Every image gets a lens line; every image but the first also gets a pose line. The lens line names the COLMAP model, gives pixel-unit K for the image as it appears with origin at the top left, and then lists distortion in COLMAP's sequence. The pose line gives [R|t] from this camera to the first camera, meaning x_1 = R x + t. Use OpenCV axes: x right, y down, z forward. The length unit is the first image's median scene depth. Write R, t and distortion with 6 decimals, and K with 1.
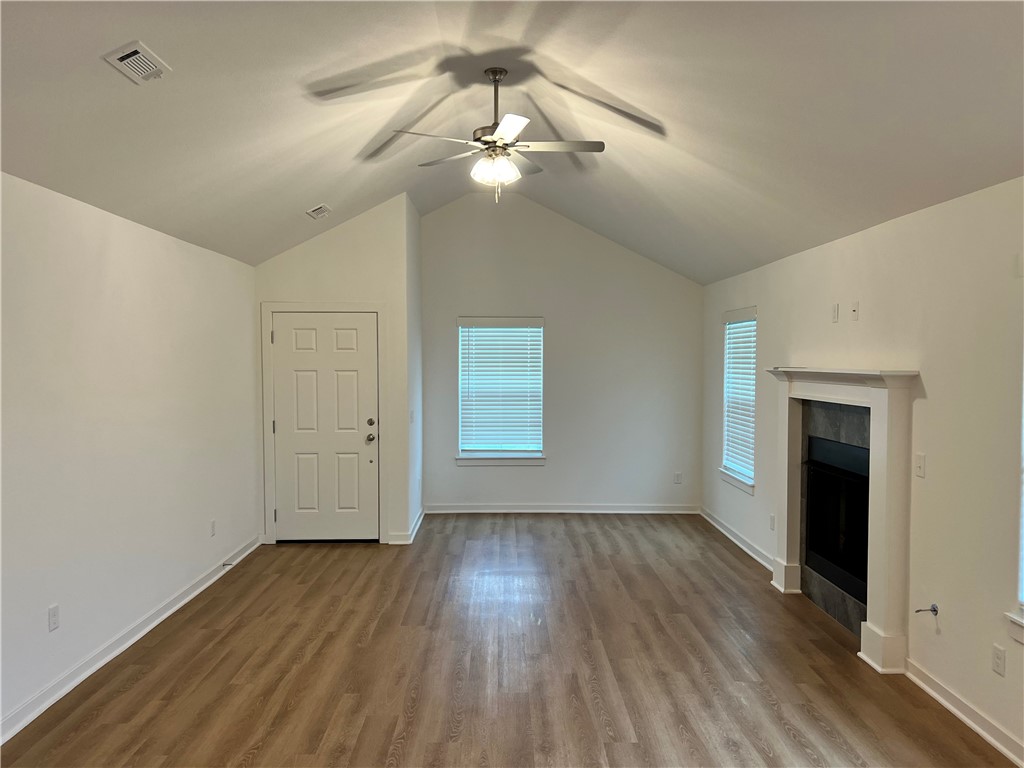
lens RADIAL K [[757.0, 0, 512.0], [0, 757.0, 384.0], [0, 0, 1]] dist [0.000109, -0.001951]
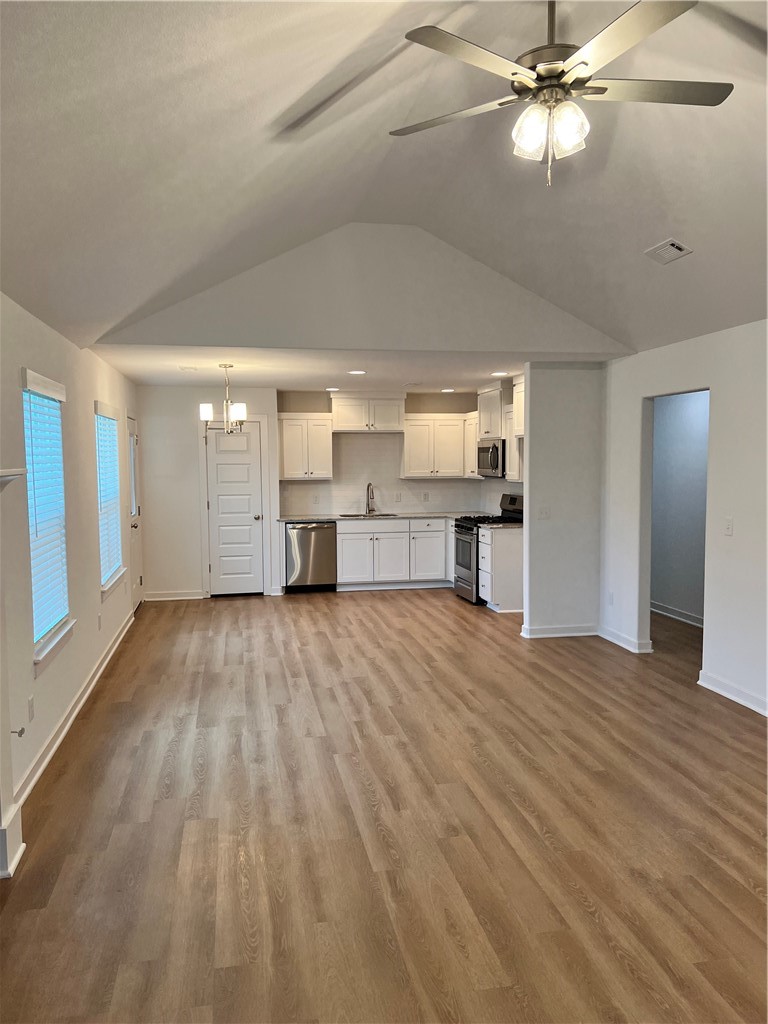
lens RADIAL K [[757.0, 0, 384.0], [0, 757.0, 512.0], [0, 0, 1]] dist [0.000109, -0.001951]
pose [[-0.982716, 0.020361, -0.183996, 0.268237], [0.000515, 0.994229, 0.107275, -0.061412], [0.185118, 0.105326, -0.977056, 1.928366]]
